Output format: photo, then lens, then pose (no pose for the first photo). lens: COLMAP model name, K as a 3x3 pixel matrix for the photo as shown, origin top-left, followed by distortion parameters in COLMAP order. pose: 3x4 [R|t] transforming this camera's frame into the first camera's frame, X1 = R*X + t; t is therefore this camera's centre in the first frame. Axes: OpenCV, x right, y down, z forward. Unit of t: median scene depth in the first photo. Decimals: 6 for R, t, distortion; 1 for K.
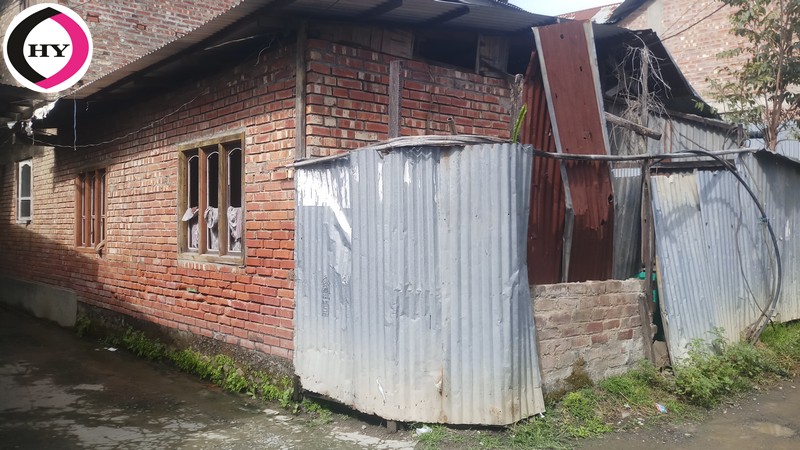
lens RADIAL K [[645.2, 0, 394.8], [0, 645.2, 222.2], [0, 0, 1]] dist [0.007449, -0.068503]
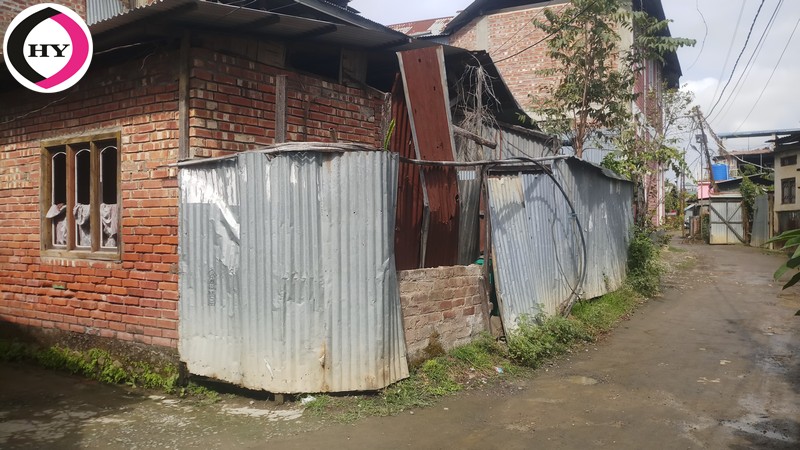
lens RADIAL K [[645.2, 0, 401.5], [0, 645.2, 222.1], [0, 0, 1]] dist [0.007449, -0.068503]
pose [[0.964579, -0.005874, 0.263729, -0.075765], [0.003980, 0.999962, 0.007716, -0.000697], [-0.263764, -0.006393, 0.964566, -0.116007]]
